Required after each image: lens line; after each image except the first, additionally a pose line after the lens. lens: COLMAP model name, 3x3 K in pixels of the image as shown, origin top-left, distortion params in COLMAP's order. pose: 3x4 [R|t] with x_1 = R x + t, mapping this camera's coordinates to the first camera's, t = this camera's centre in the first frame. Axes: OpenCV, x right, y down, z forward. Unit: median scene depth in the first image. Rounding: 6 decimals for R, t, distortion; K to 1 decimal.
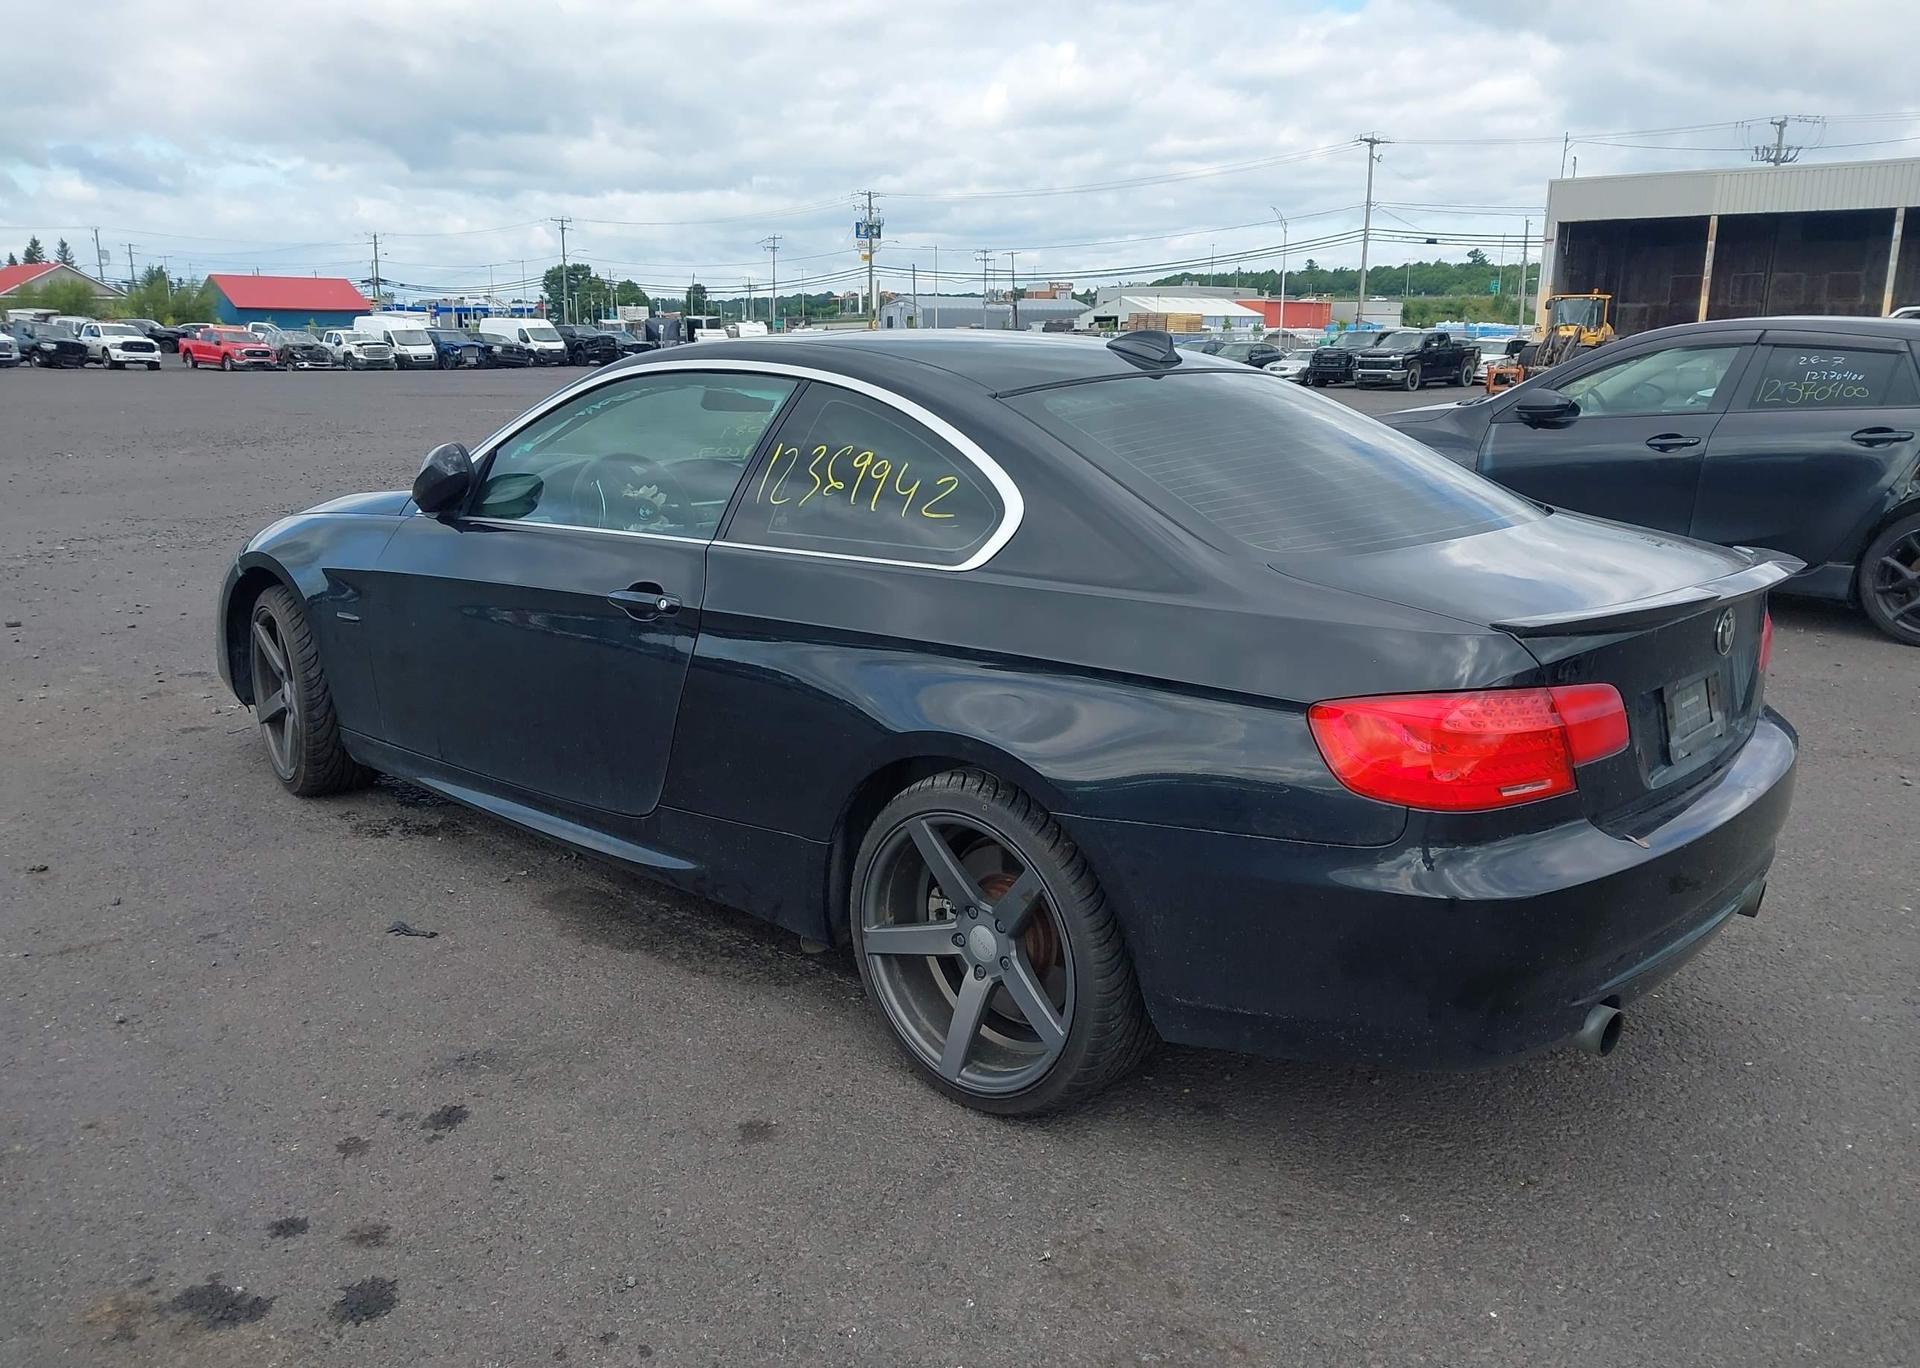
lens RADIAL K [[1571.4, 0, 969.9], [0, 1571.4, 688.2], [0, 0, 1]] dist [0.004772, 0.002379]
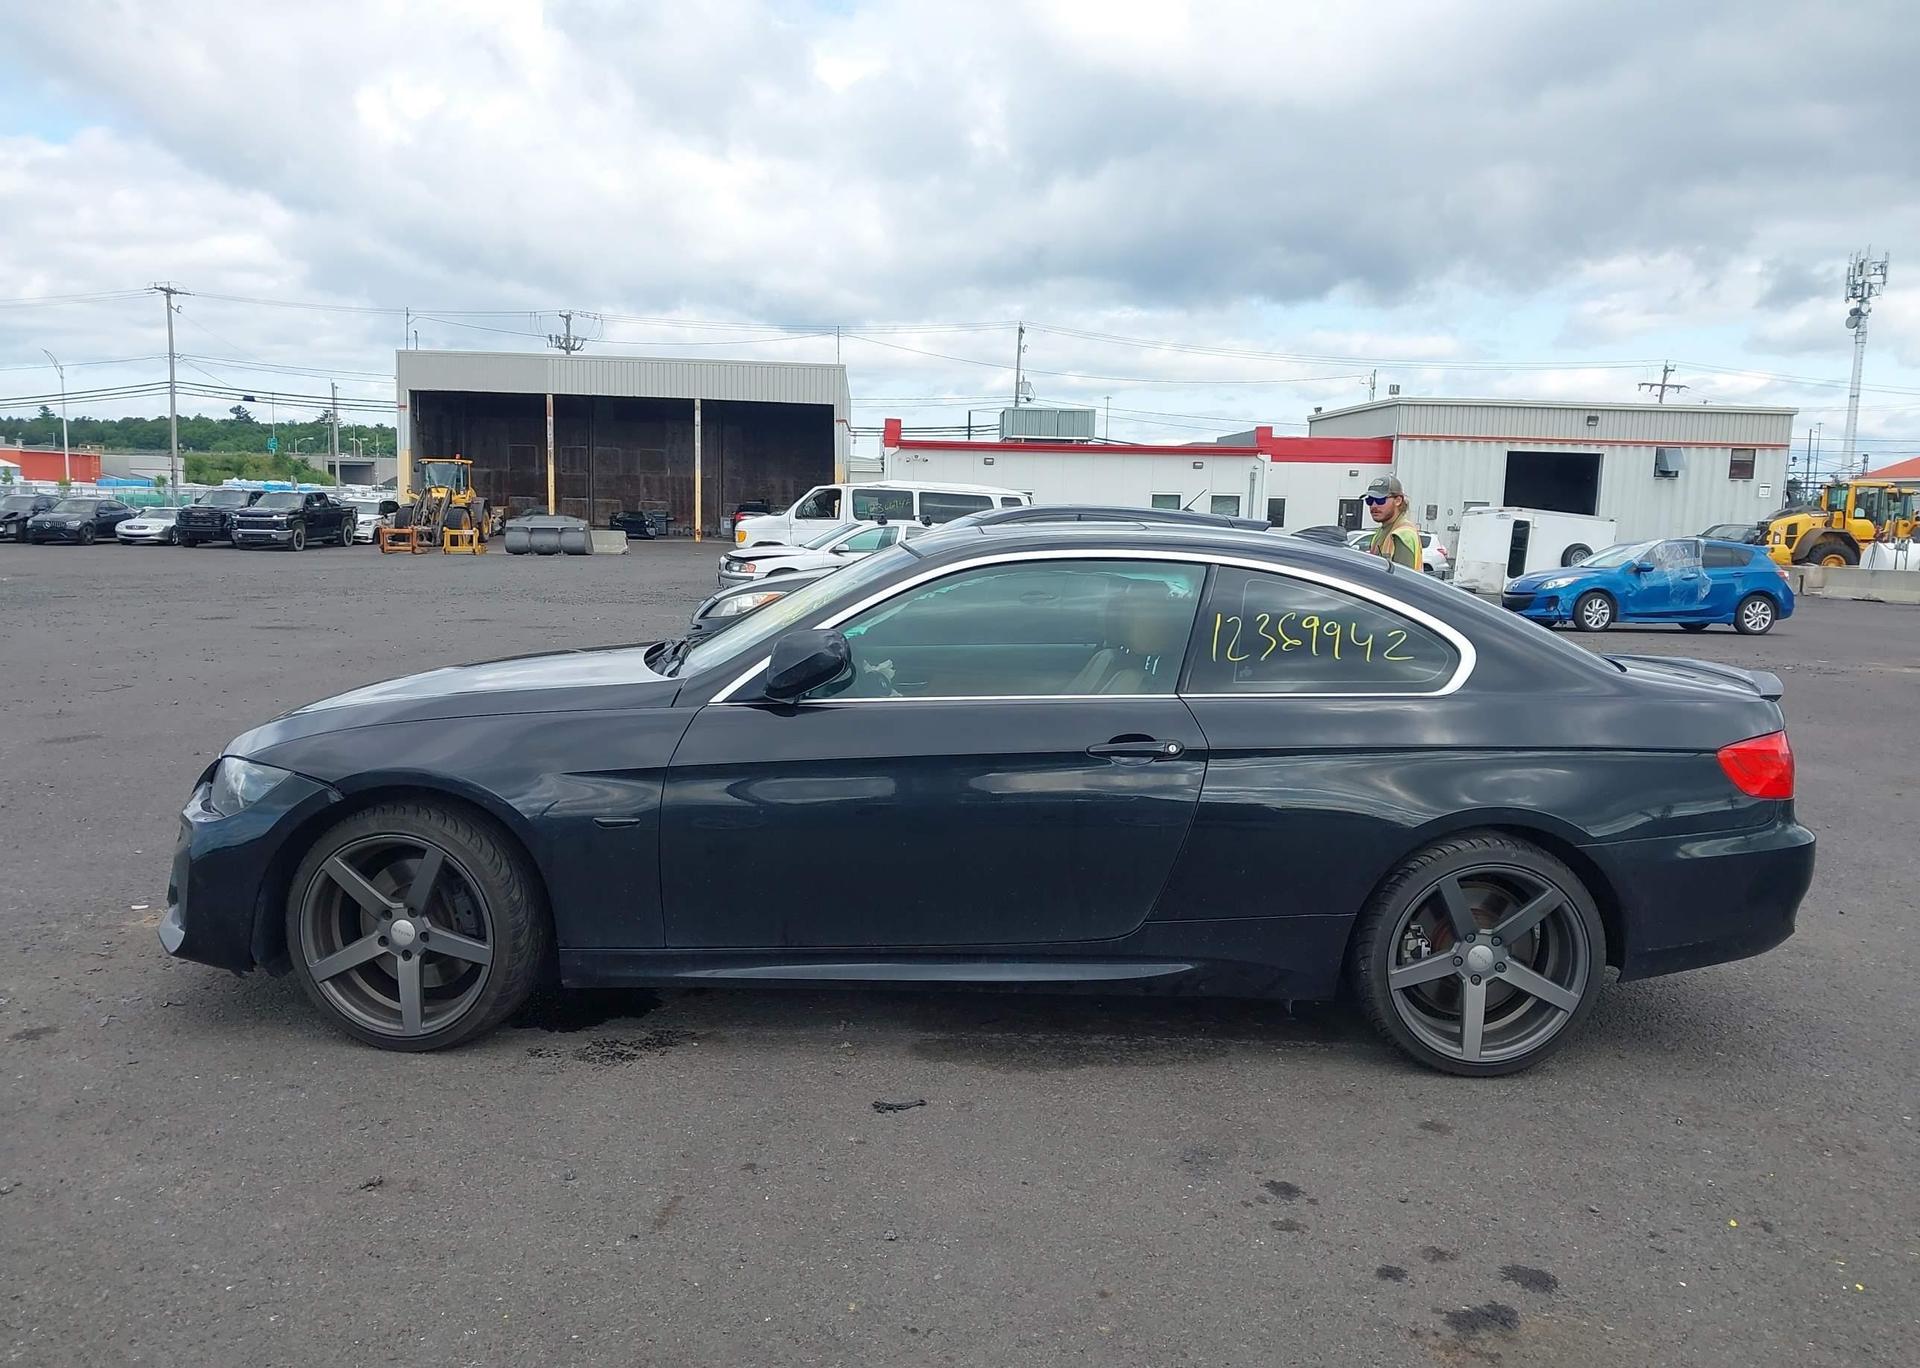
lens RADIAL K [[1560.0, 0, 999.0], [0, 1560.0, 725.6], [0, 0, 1]] dist [-0.004888, -0.001351]
pose [[0.697188, -0.084584, 0.711881, -0.113574], [0.136115, 0.990570, -0.015609, -0.007375], [-0.703847, 0.107780, 0.702127, 0.026702]]
